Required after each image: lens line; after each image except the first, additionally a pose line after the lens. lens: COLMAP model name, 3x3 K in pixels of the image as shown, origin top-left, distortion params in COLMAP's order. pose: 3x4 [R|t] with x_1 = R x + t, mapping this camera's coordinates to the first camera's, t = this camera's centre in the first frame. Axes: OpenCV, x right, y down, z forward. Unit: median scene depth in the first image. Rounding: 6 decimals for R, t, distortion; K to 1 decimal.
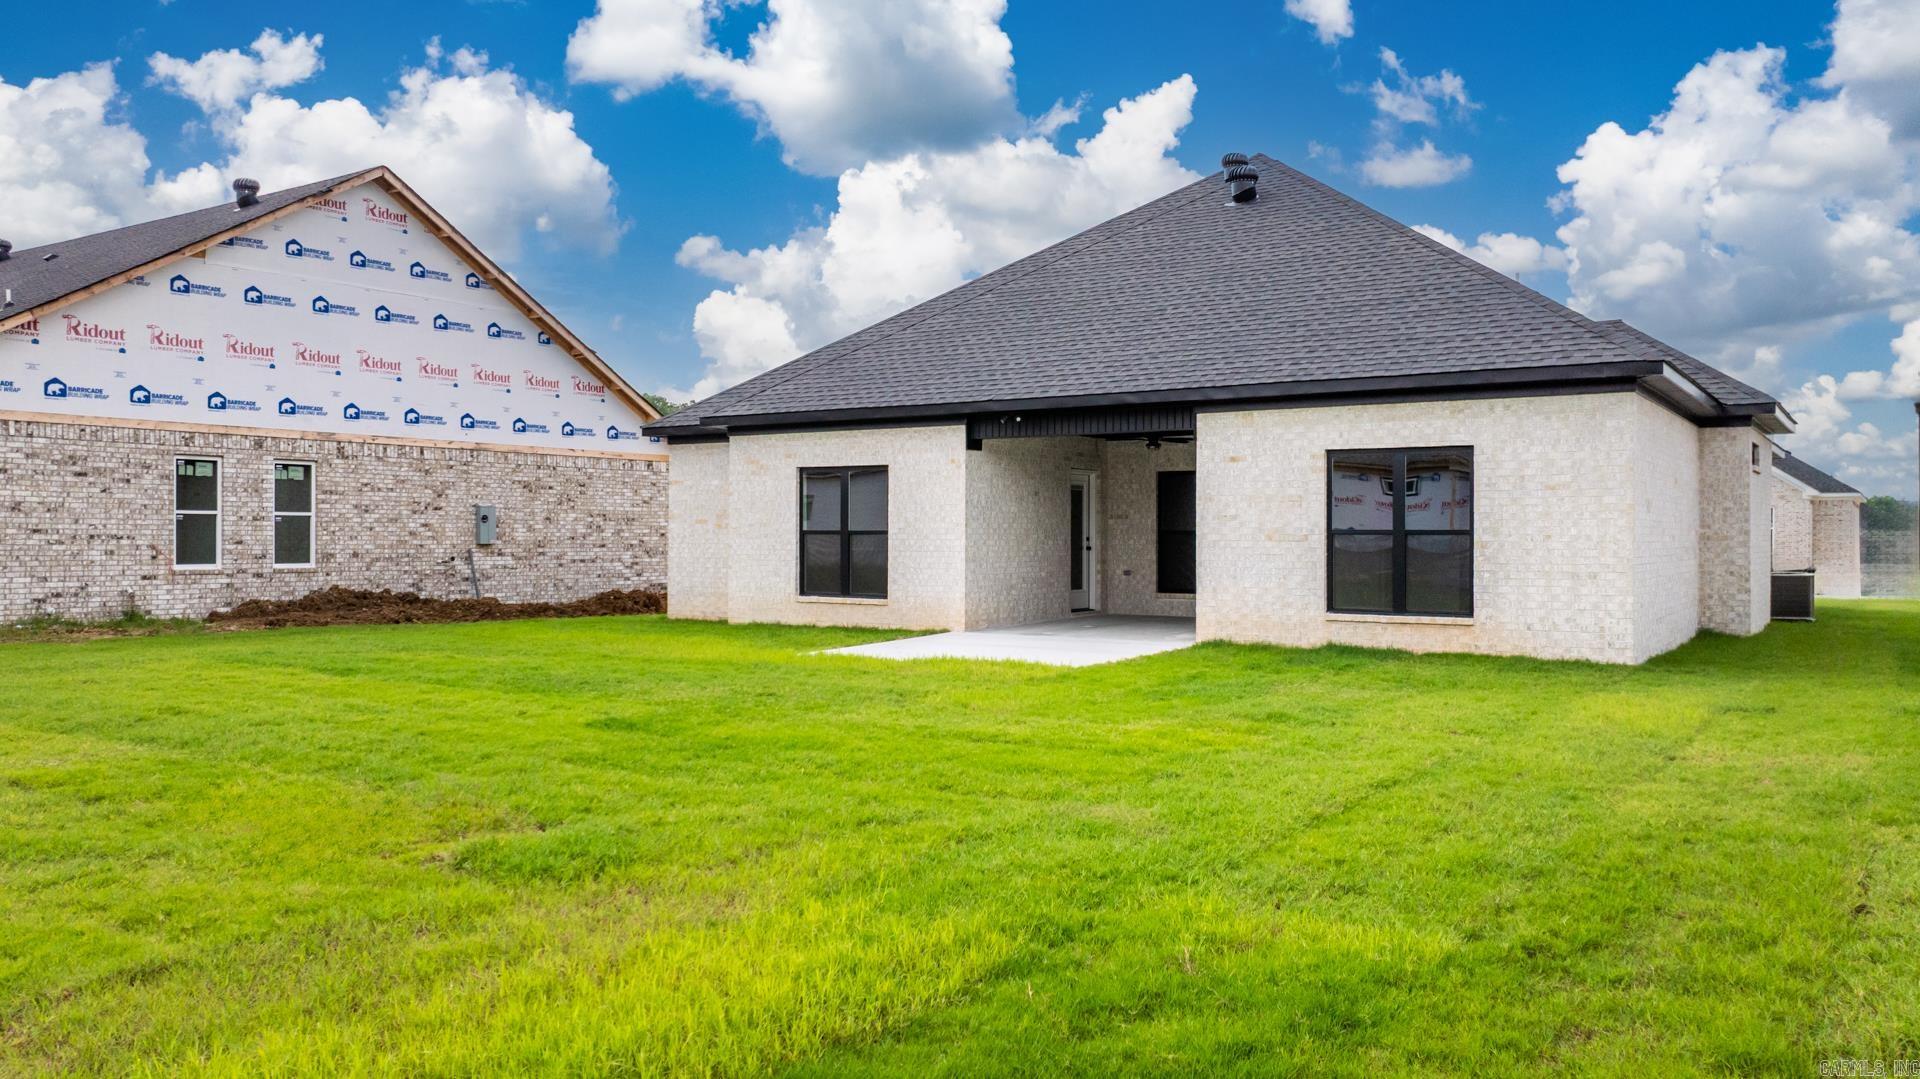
lens RADIAL K [[1365.1, 0, 967.5], [0, 1365.1, 533.8], [0, 0, 1]] dist [-0.024158, -0.001256]
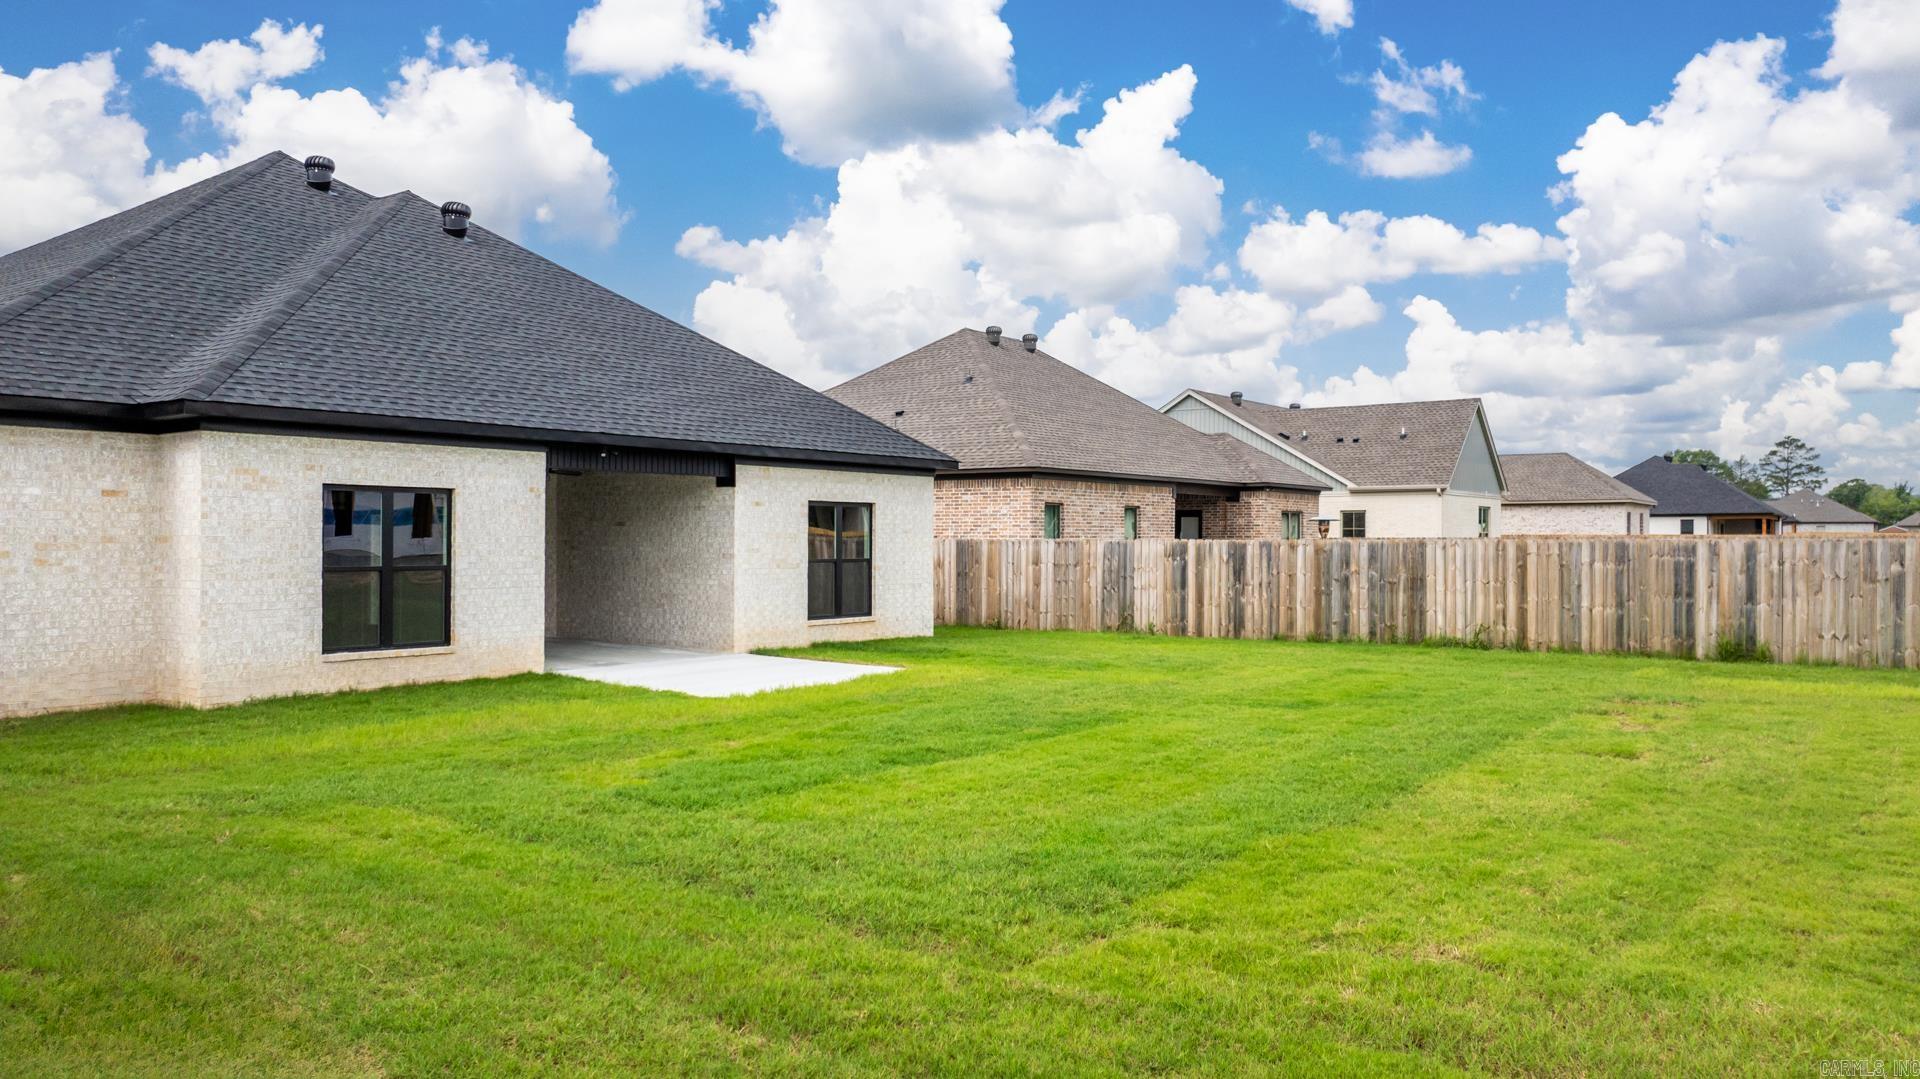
lens RADIAL K [[1365.1, 0, 962.5], [0, 1365.1, 545.7], [0, 0, 1]] dist [-0.024158, -0.001256]
pose [[0.045253, 0.010608, 0.998919, -0.929810], [0.022861, 0.999671, -0.011652, 0.002500], [-0.998714, 0.023364, 0.044996, 0.669098]]
